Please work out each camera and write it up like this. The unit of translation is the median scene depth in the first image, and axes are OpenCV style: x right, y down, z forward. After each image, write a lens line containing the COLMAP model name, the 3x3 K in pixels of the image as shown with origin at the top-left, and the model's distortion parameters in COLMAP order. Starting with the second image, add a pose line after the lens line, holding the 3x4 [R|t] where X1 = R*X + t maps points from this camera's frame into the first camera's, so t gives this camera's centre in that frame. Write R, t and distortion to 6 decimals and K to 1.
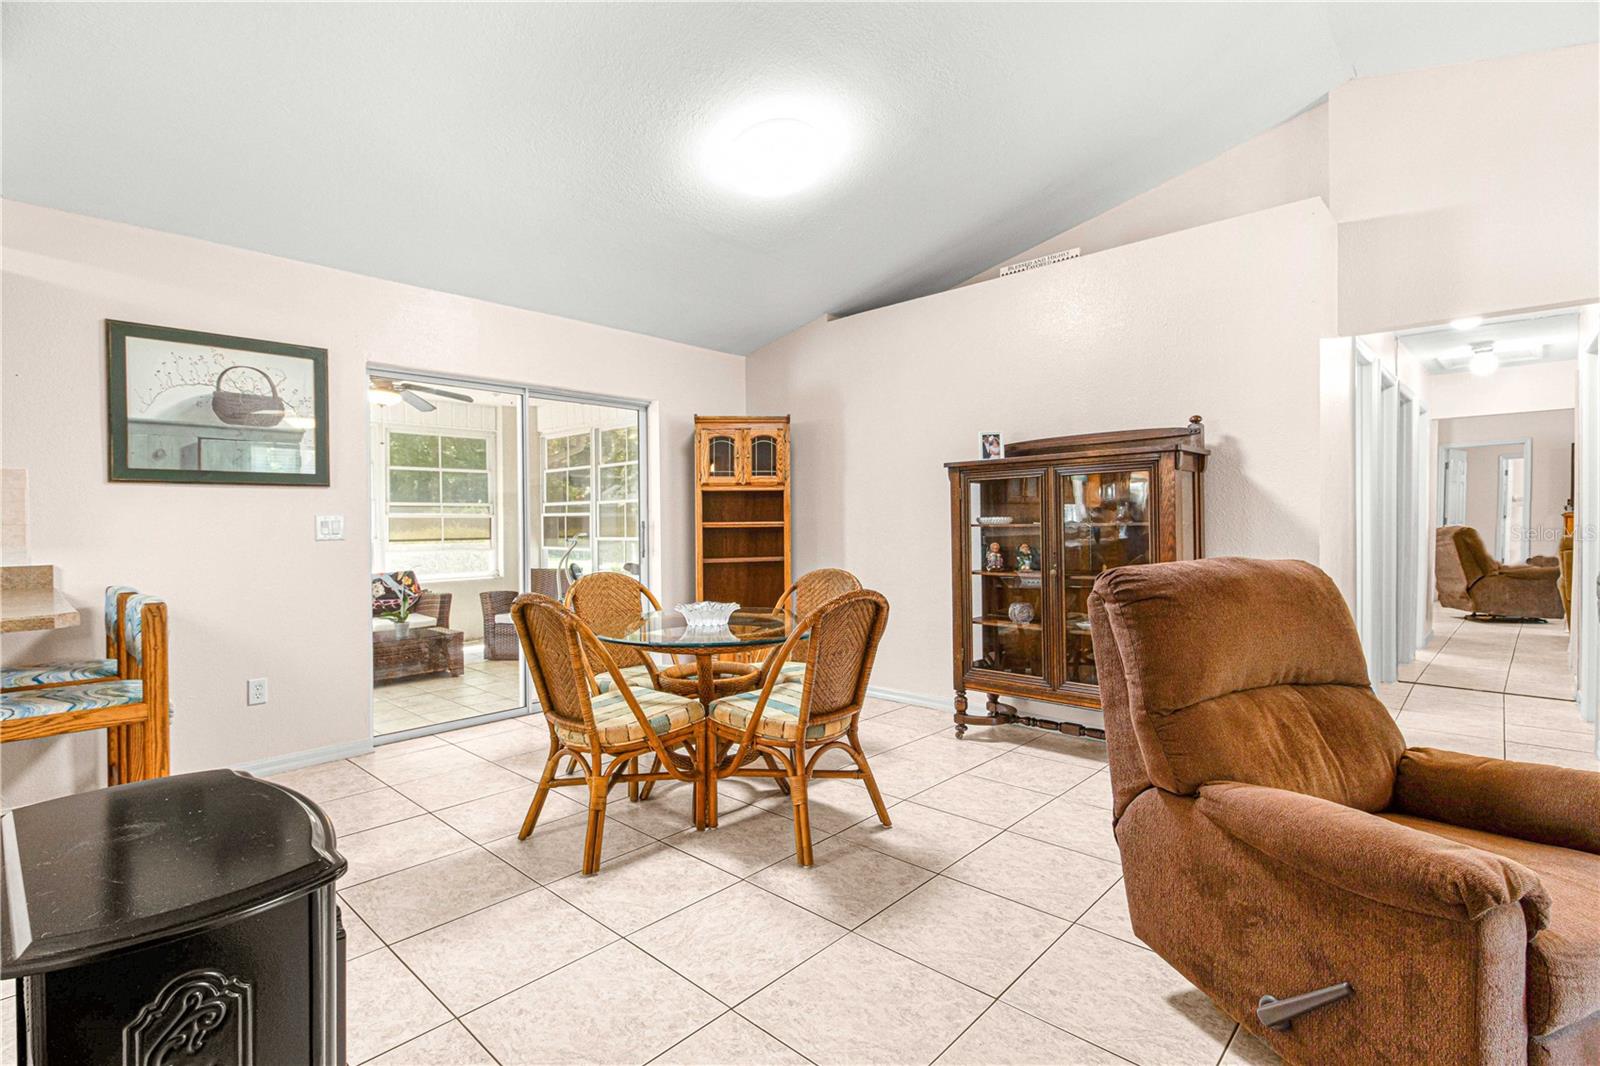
lens RADIAL K [[761.2, 0, 794.7], [0, 761.2, 508.2], [0, 0, 1]] dist [0.061822, -0.000130]
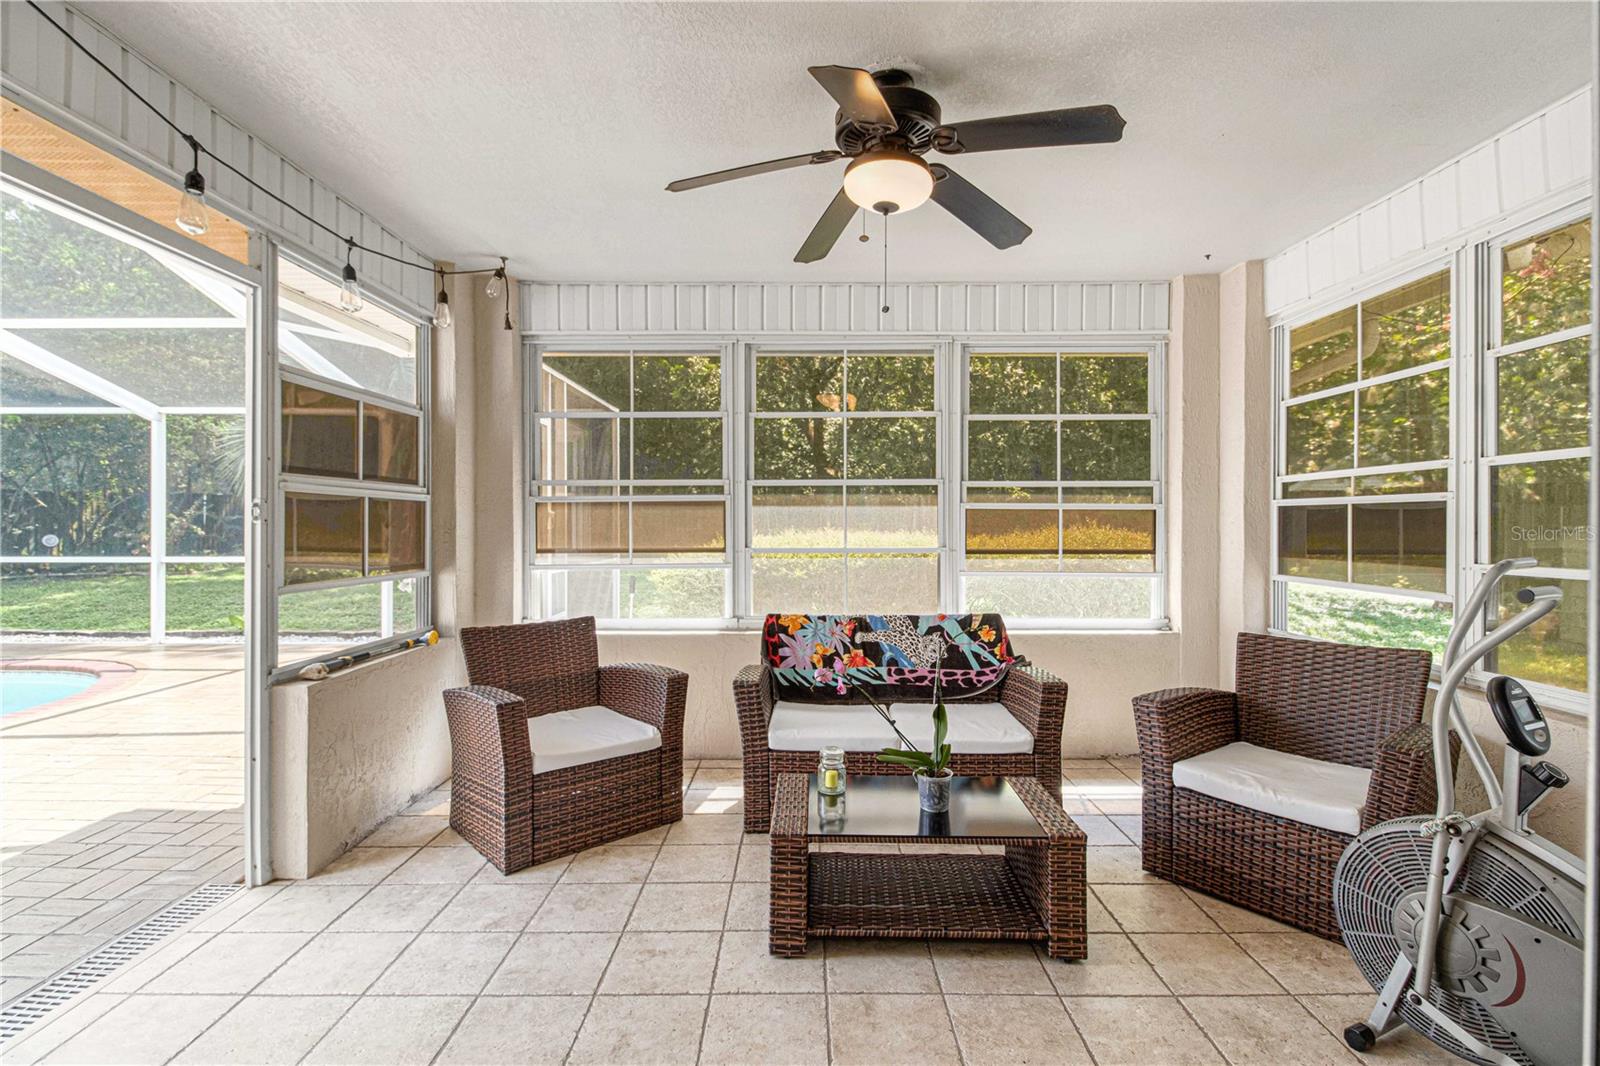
lens RADIAL K [[722.4, 0, 797.6], [0, 722.4, 540.2], [0, 0, 1]] dist [-0.000382, 0.000039]
pose [[0.683471, 0.023128, -0.729611, -0.288765], [0.005865, 0.999292, 0.037171, 0.017839], [0.729954, -0.029684, 0.682851, 0.696774]]
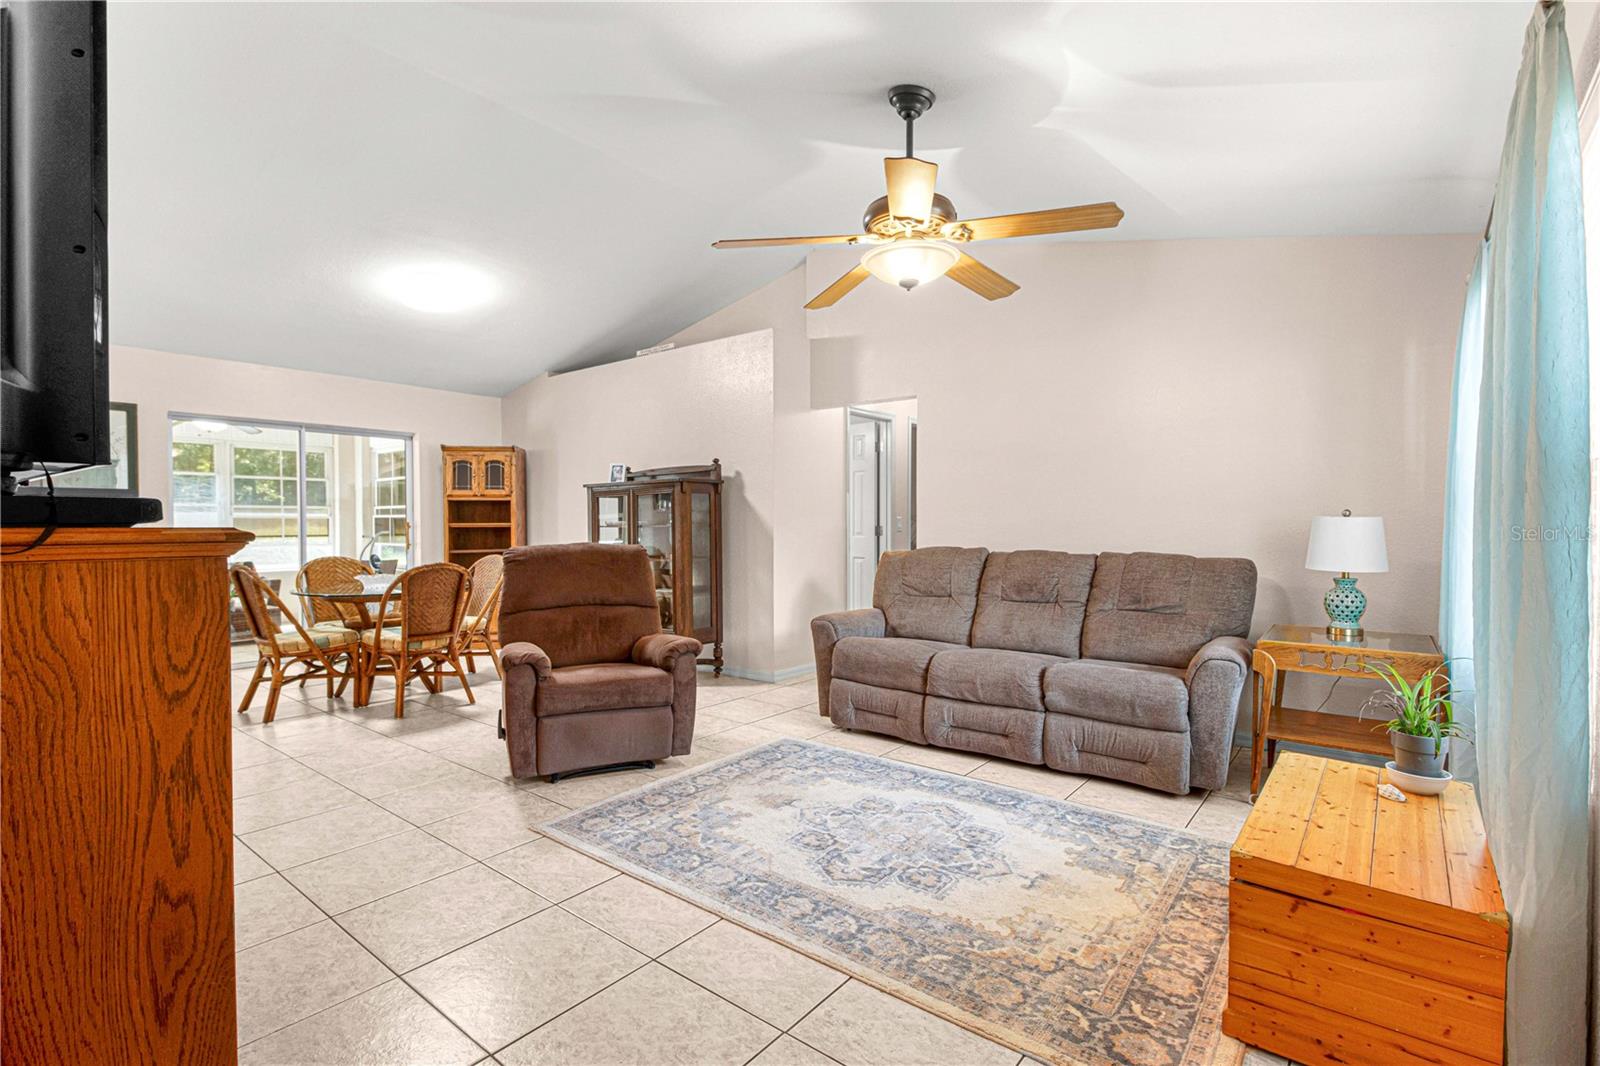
lens RADIAL K [[722.4, 0, 797.6], [0, 722.4, 540.2], [0, 0, 1]] dist [-0.000382, 0.000039]
pose [[0.995176, 0.003141, 0.098058, 0.320736], [-0.007230, 0.999118, 0.041373, -0.007768], [-0.097841, -0.041883, 0.994320, -0.305536]]
